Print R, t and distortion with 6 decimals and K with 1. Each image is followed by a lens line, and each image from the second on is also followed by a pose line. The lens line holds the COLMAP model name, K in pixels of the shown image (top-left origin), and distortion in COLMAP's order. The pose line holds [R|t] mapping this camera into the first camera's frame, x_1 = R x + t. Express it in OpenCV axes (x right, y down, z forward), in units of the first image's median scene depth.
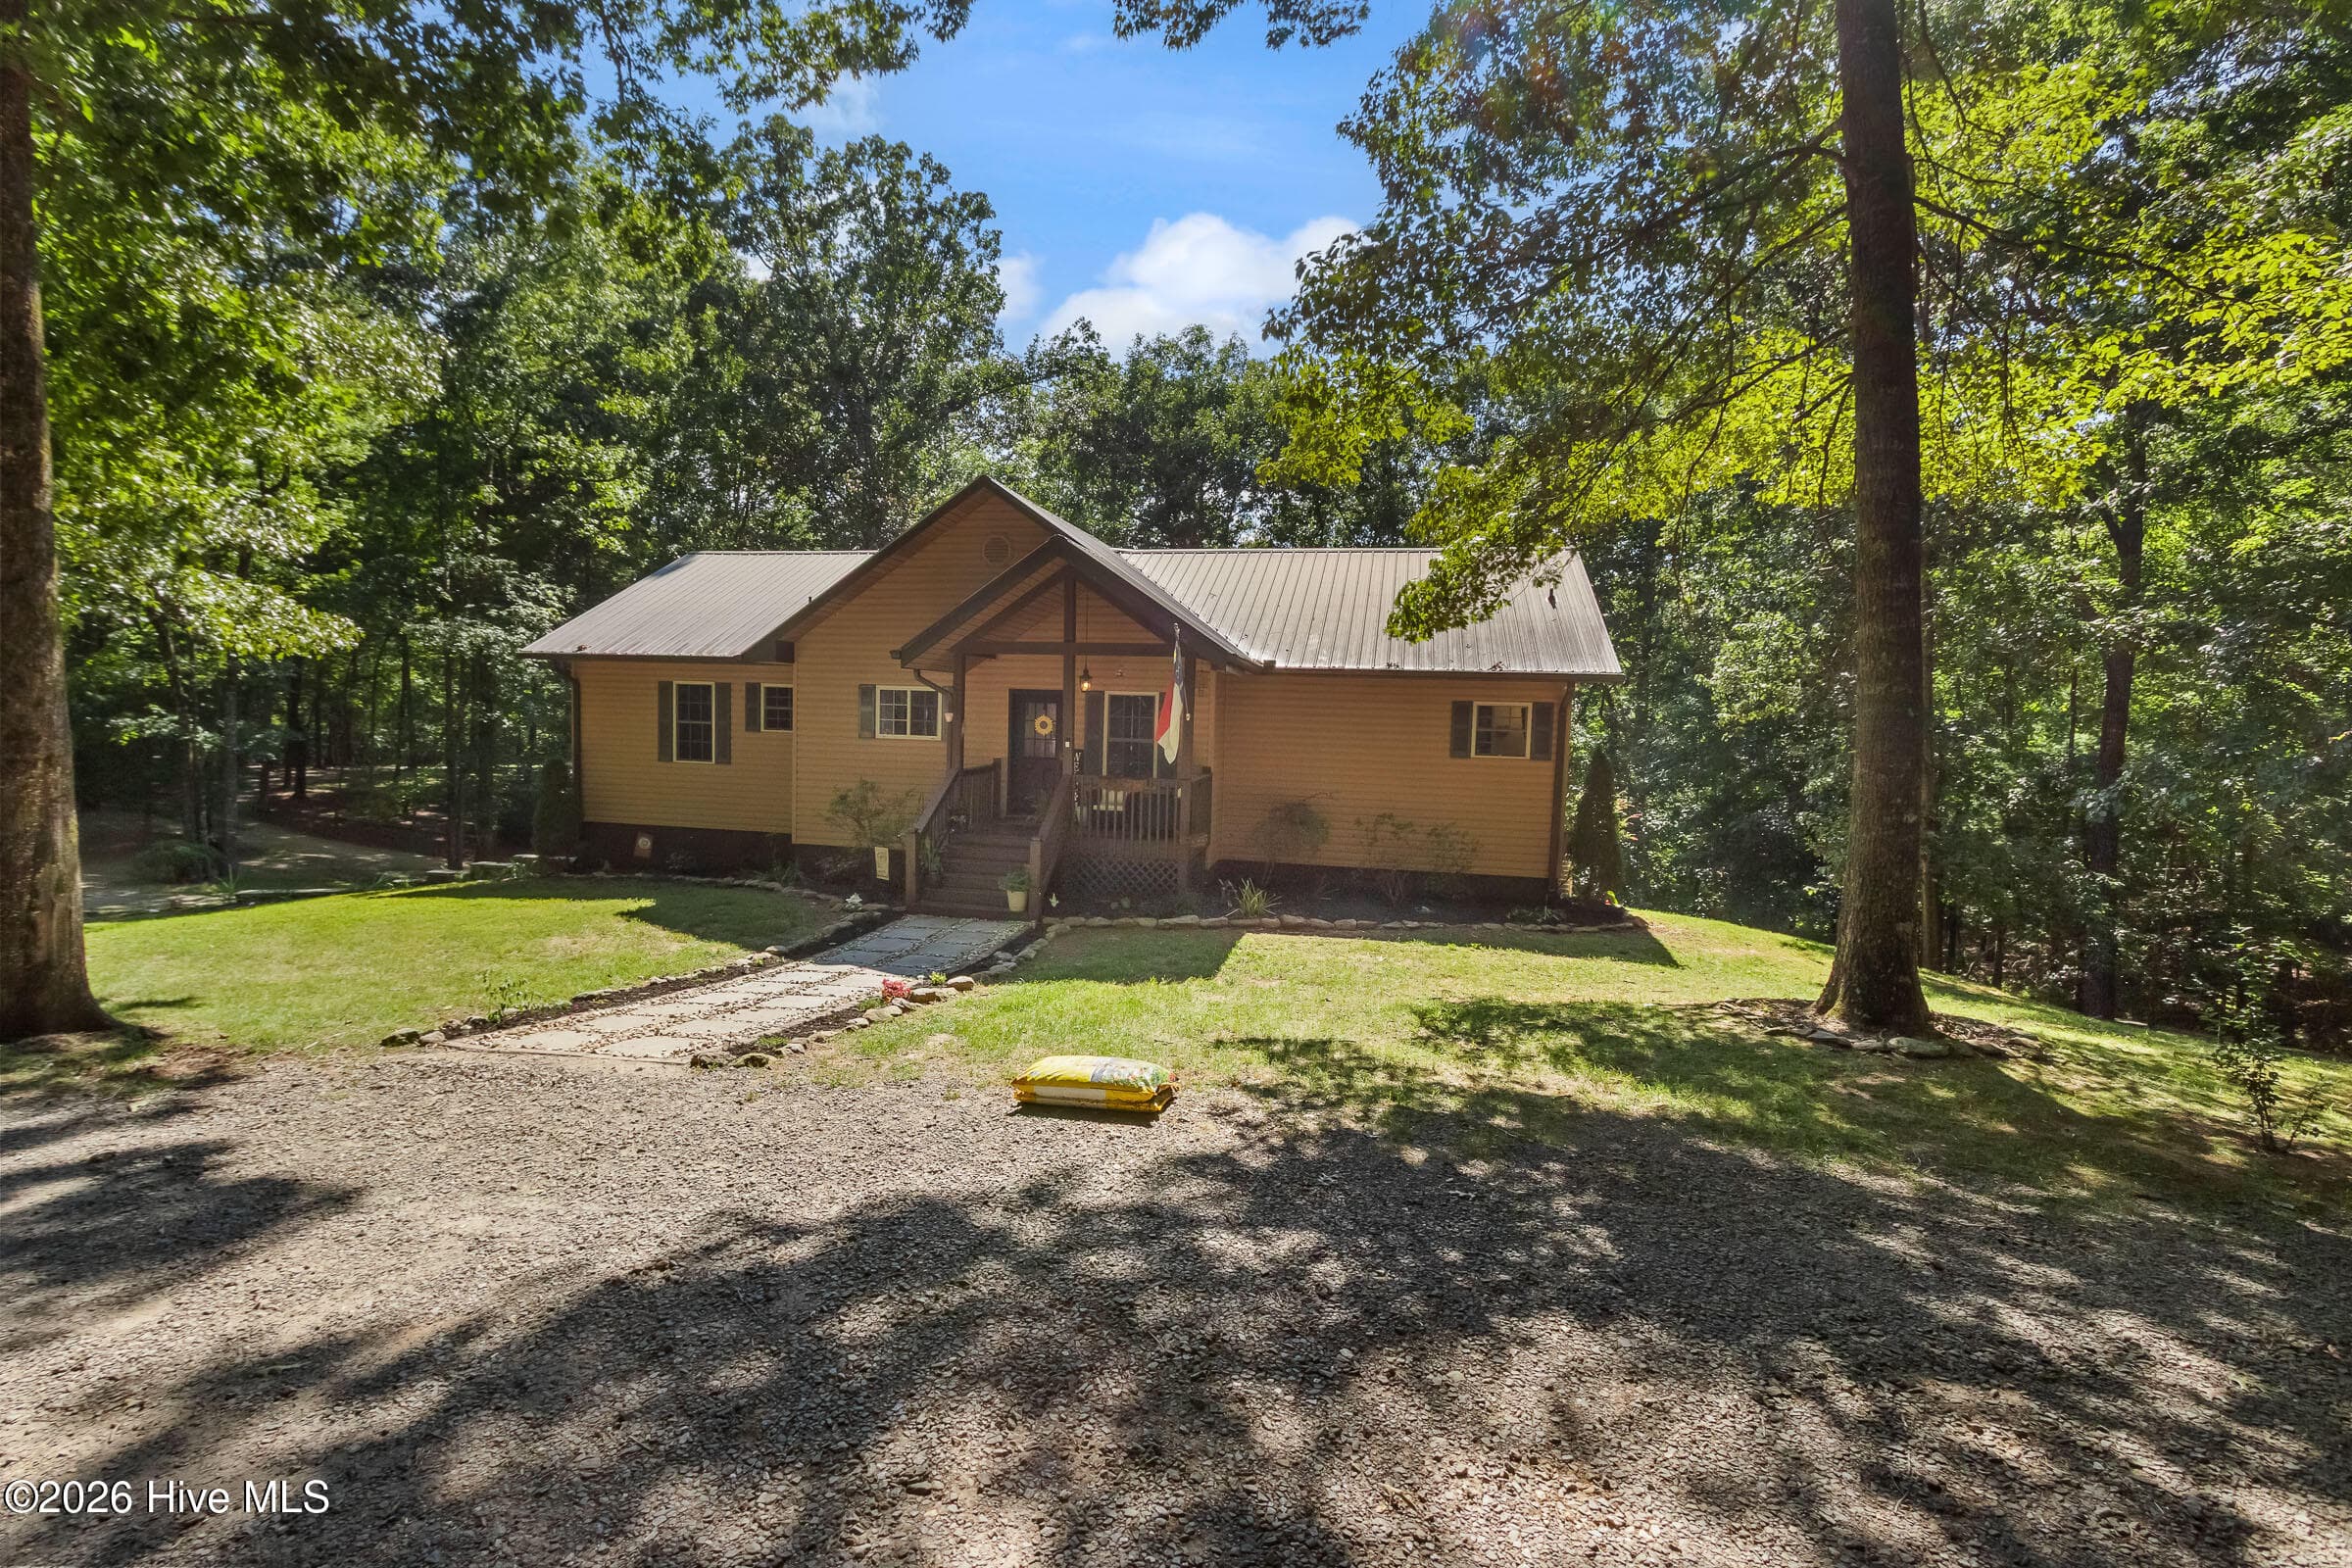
lens RADIAL K [[1075.5, 0, 1152.9], [0, 1075.5, 783.5], [0, 0, 1]] dist [0.000366, -0.000219]
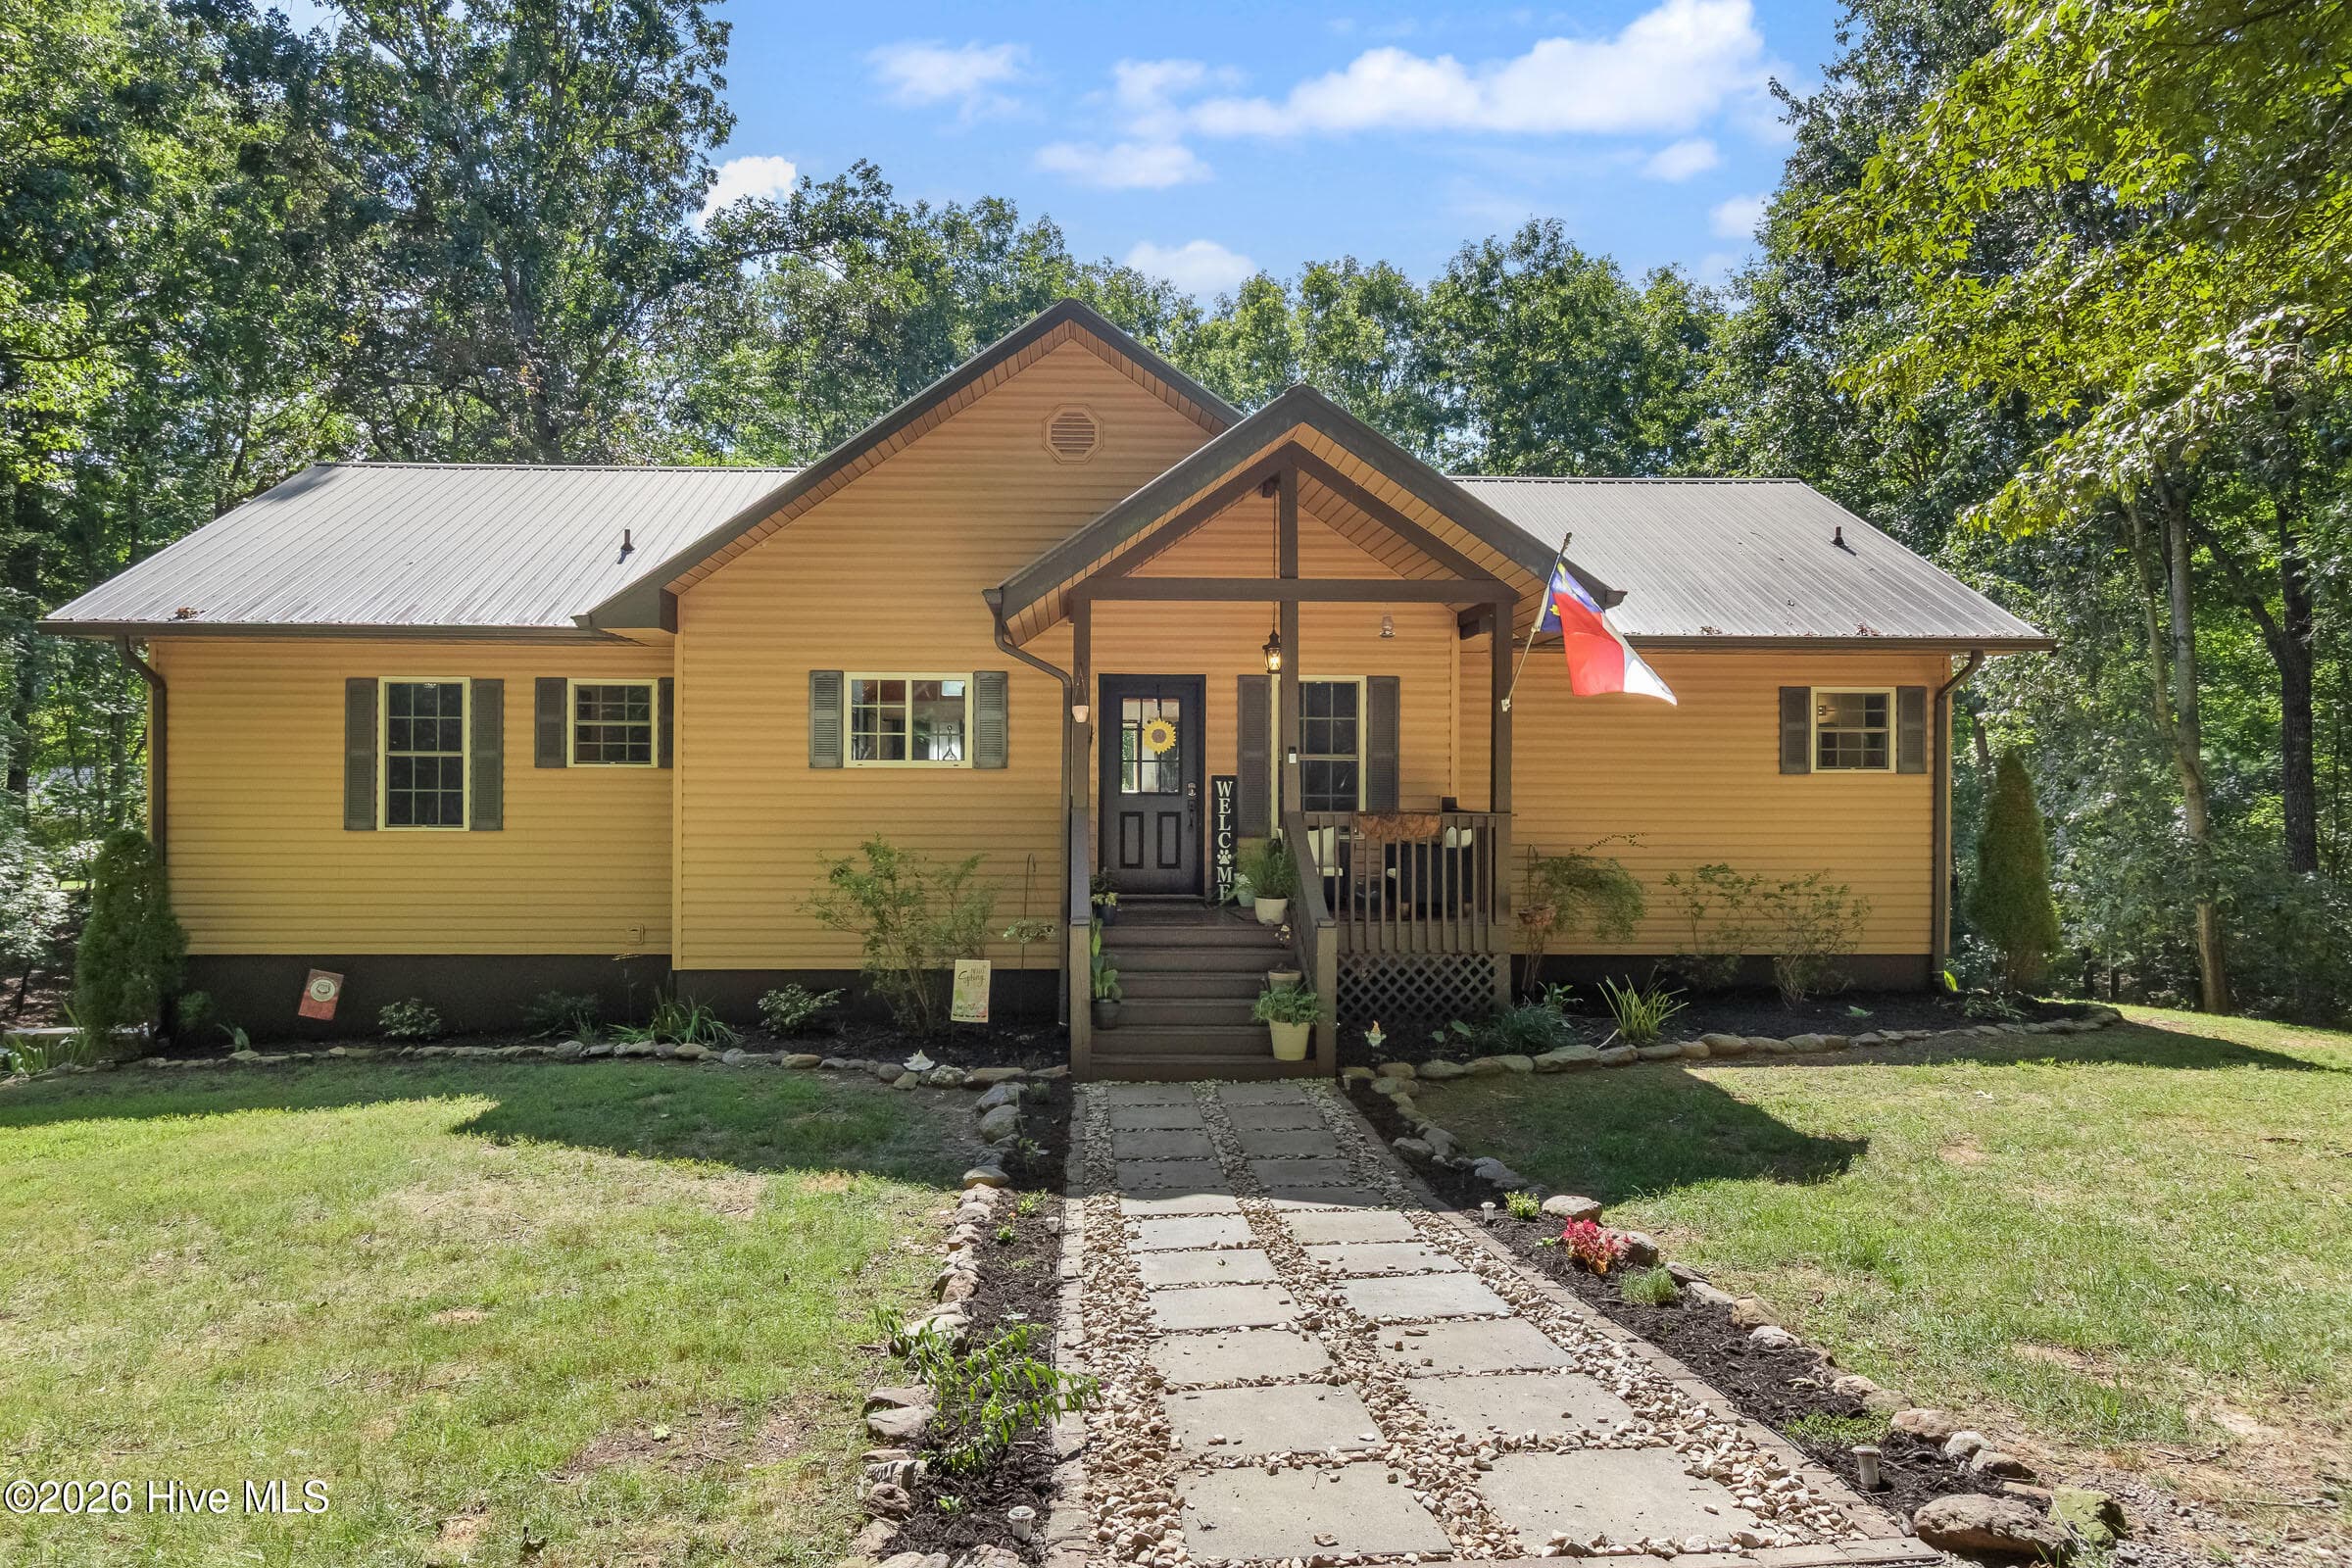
lens RADIAL K [[1480.0, 0, 1147.5], [0, 1480.0, 770.3], [0, 0, 1]] dist [0.002455, 0.000223]
pose [[0.965515, -0.022335, 0.259389, -0.297574], [0.041326, 0.996829, -0.067995, 0.016501], [-0.257048, 0.076370, 0.963376, 0.227175]]
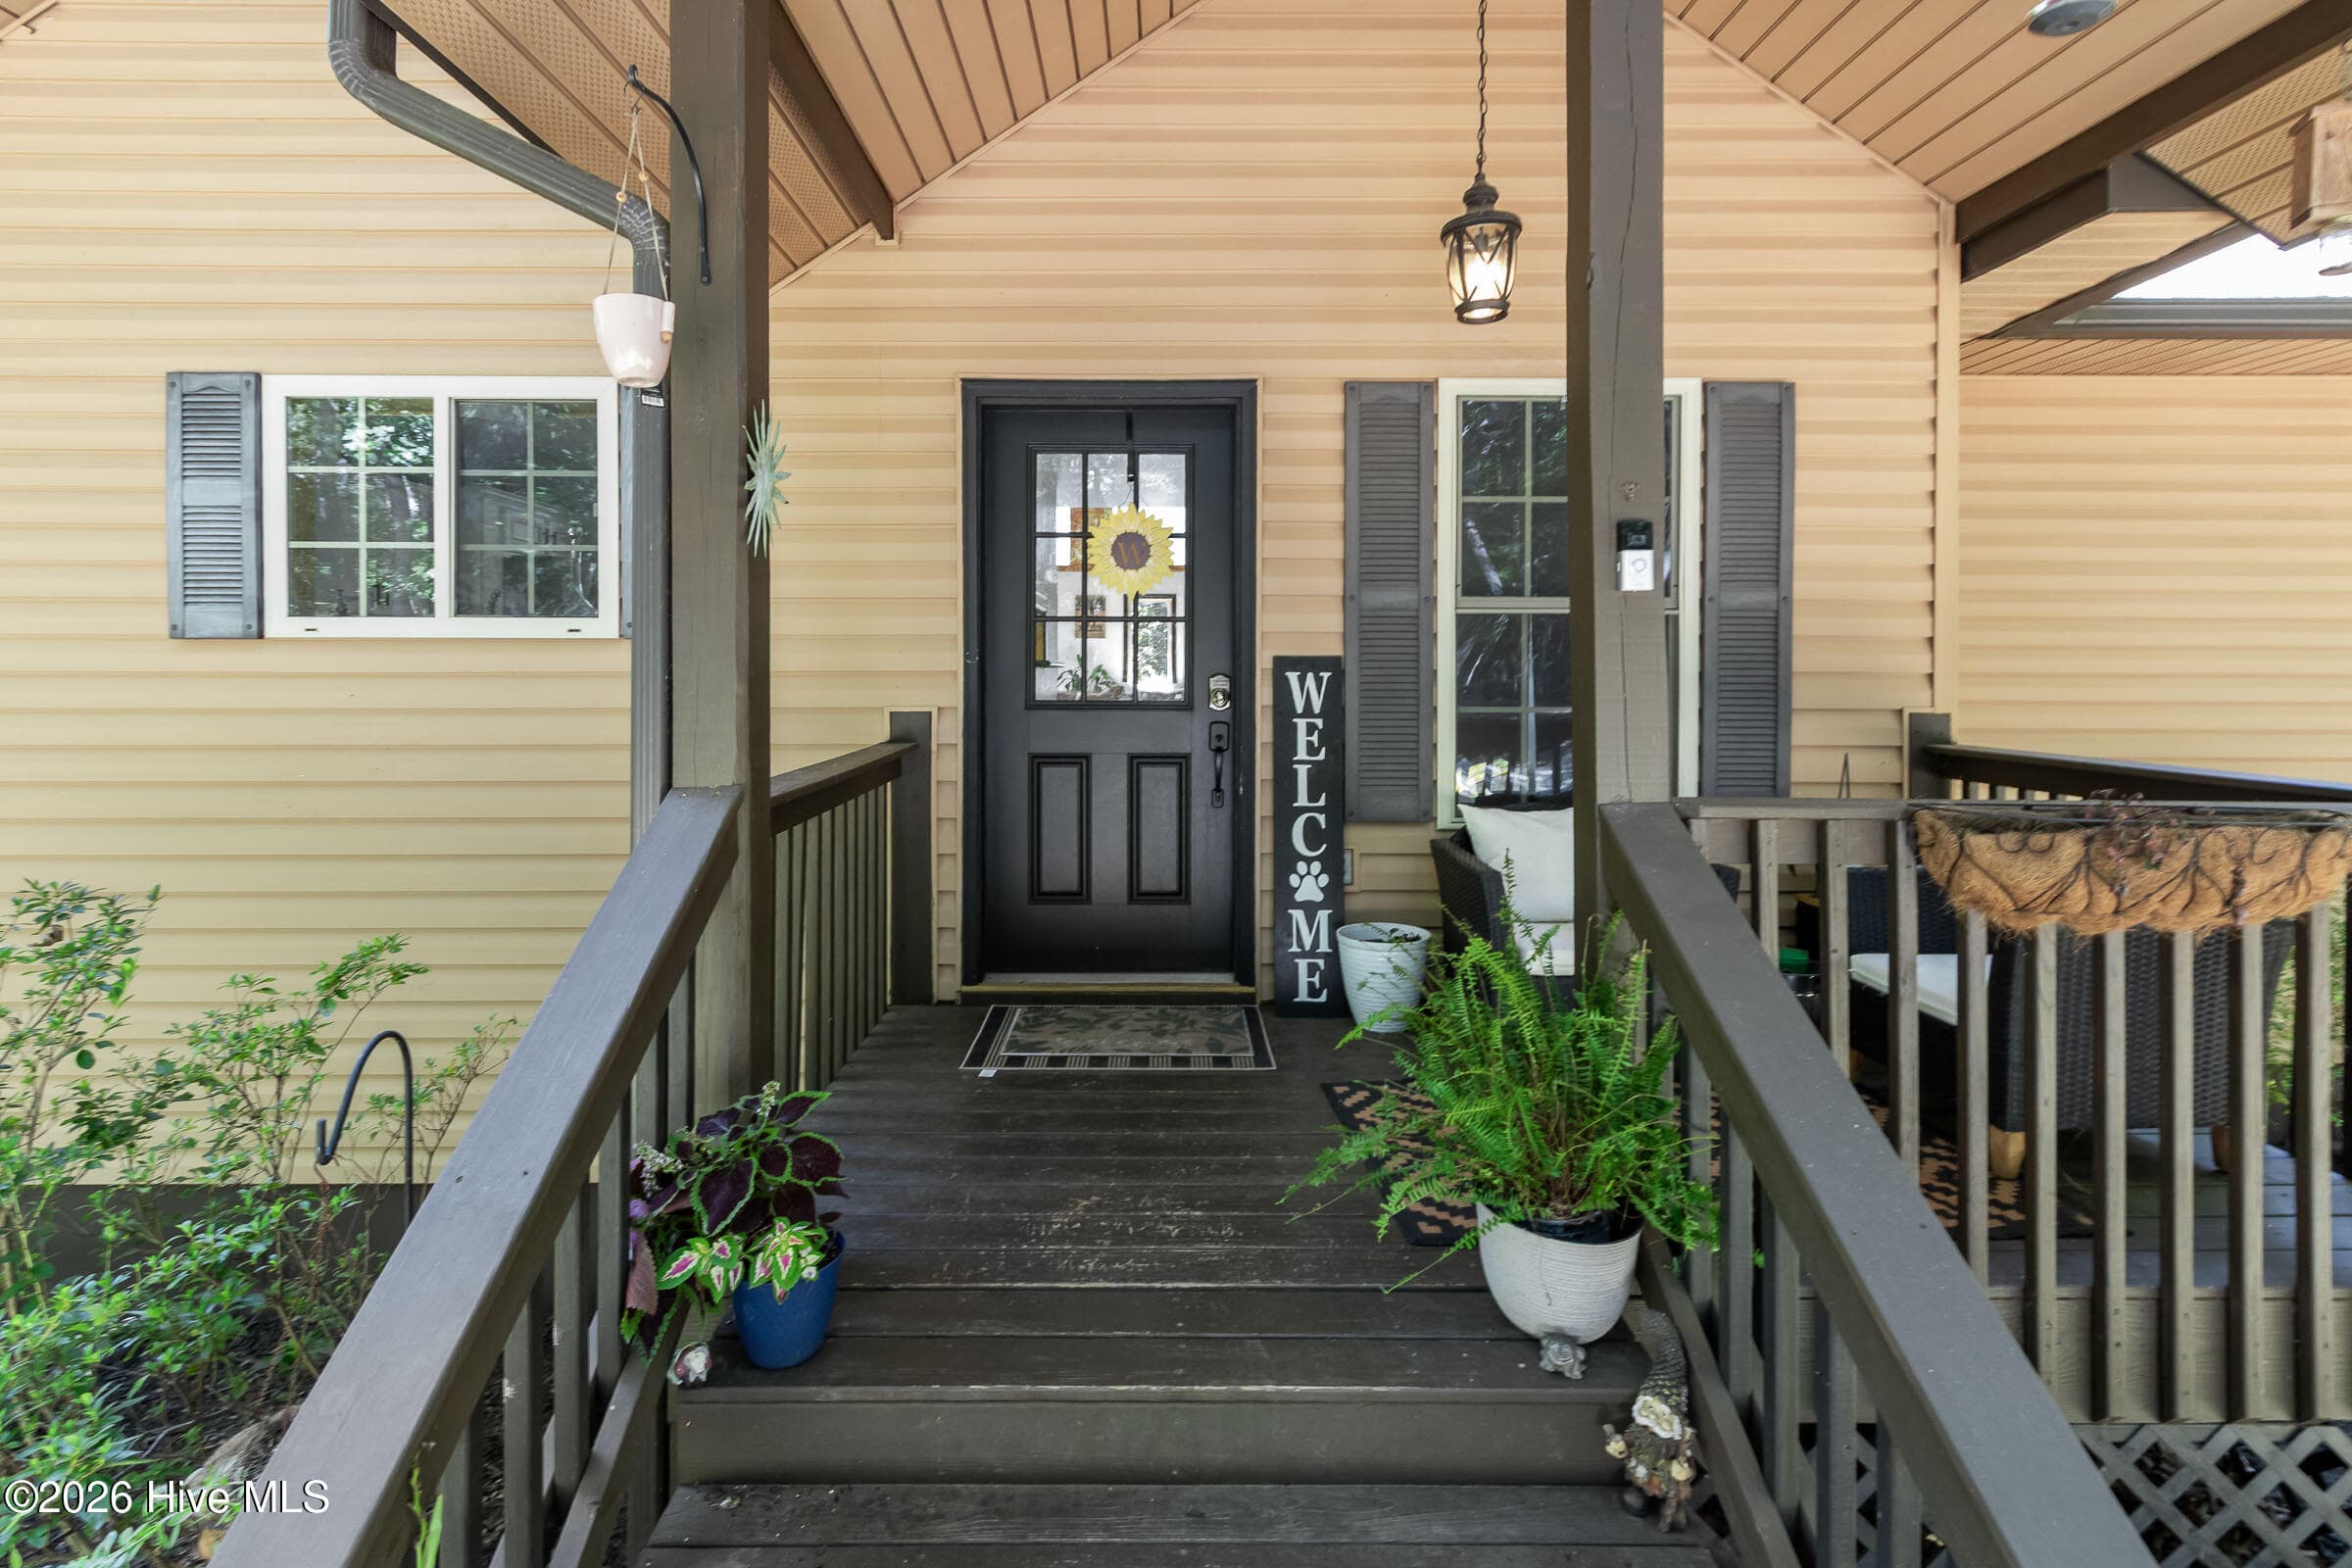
lens RADIAL K [[1139.9, 0, 1176.8], [0, 1139.9, 677.4], [0, 0, 1]] dist [0.000032, -0.000098]
pose [[0.974442, -0.029240, 0.222727, -0.136428], [0.041367, 0.997893, -0.049979, -0.016766], [-0.220796, 0.057915, 0.973599, 0.739415]]
